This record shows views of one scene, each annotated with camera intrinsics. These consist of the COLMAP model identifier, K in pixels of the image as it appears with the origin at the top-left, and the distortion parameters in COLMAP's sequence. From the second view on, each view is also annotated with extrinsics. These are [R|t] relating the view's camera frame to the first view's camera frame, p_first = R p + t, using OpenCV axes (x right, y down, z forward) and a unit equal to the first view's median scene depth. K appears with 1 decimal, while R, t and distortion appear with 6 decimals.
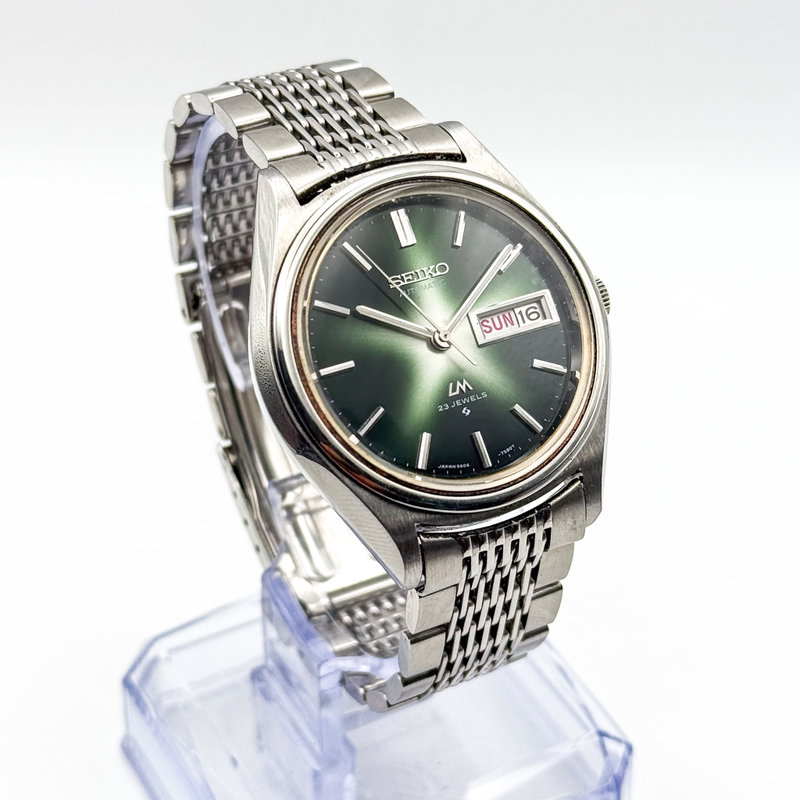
lens RADIAL K [[2185.3, 0, 400.0], [0, 2185.3, 400.0], [0, 0, 1]] dist [0.143961, -0.437707]
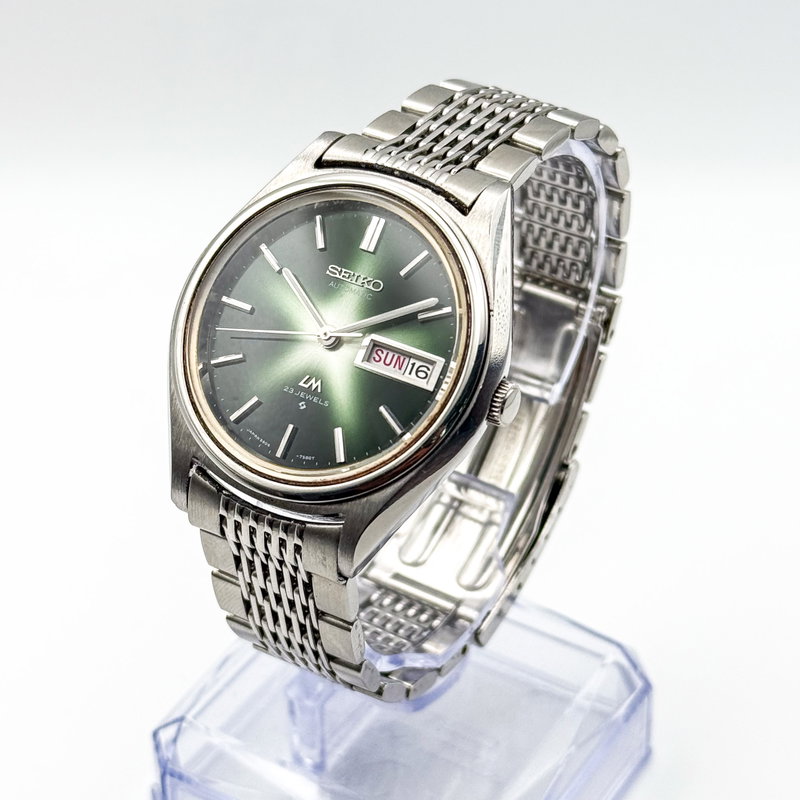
lens RADIAL K [[2185.3, 0, 400.0], [0, 2185.3, 400.0], [0, 0, 1]] dist [0.143961, -0.437707]
pose [[0.497345, 0.491635, -0.714802, 0.773899], [-0.508535, 0.832744, 0.218926, -0.241610], [0.702880, 0.254620, 0.664175, 0.324519]]
